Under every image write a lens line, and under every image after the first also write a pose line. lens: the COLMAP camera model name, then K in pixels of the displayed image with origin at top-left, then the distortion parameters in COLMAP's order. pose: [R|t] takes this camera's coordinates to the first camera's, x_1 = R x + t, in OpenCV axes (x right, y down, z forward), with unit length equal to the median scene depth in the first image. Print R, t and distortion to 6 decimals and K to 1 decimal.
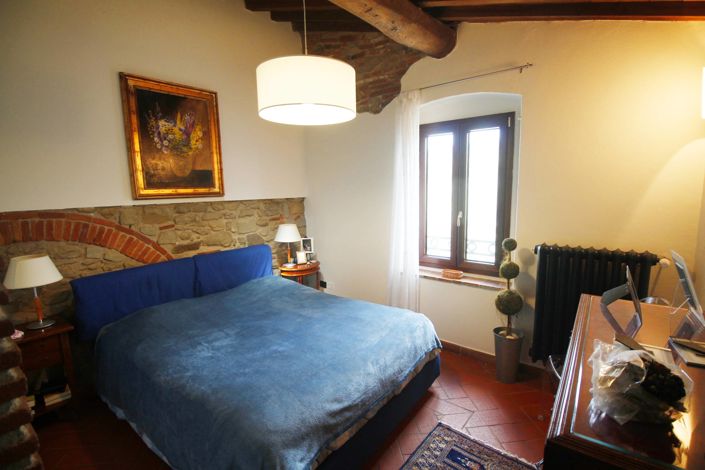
lens RADIAL K [[332.5, 0, 358.6], [0, 332.5, 236.1], [0, 0, 1]] dist [-0.000461, -0.013914]
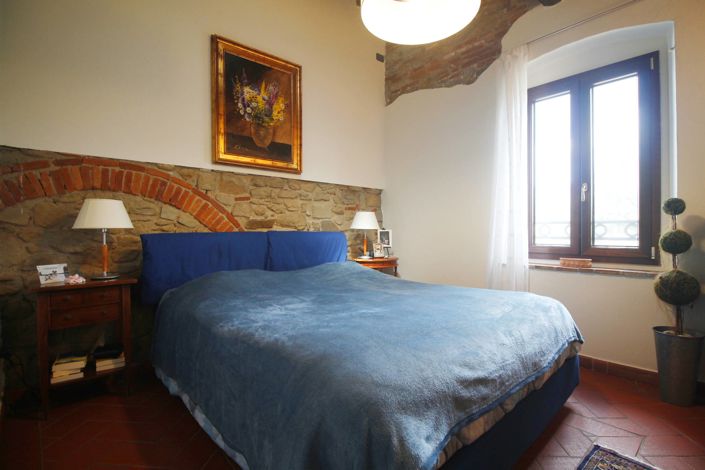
lens RADIAL K [[332.5, 0, 358.6], [0, 332.5, 236.1], [0, 0, 1]] dist [-0.000461, -0.013914]
pose [[0.984700, 0.015949, -0.173525, -0.101241], [-0.038463, 0.991135, -0.127170, 0.200477], [0.169958, 0.131899, 0.976584, 0.172497]]
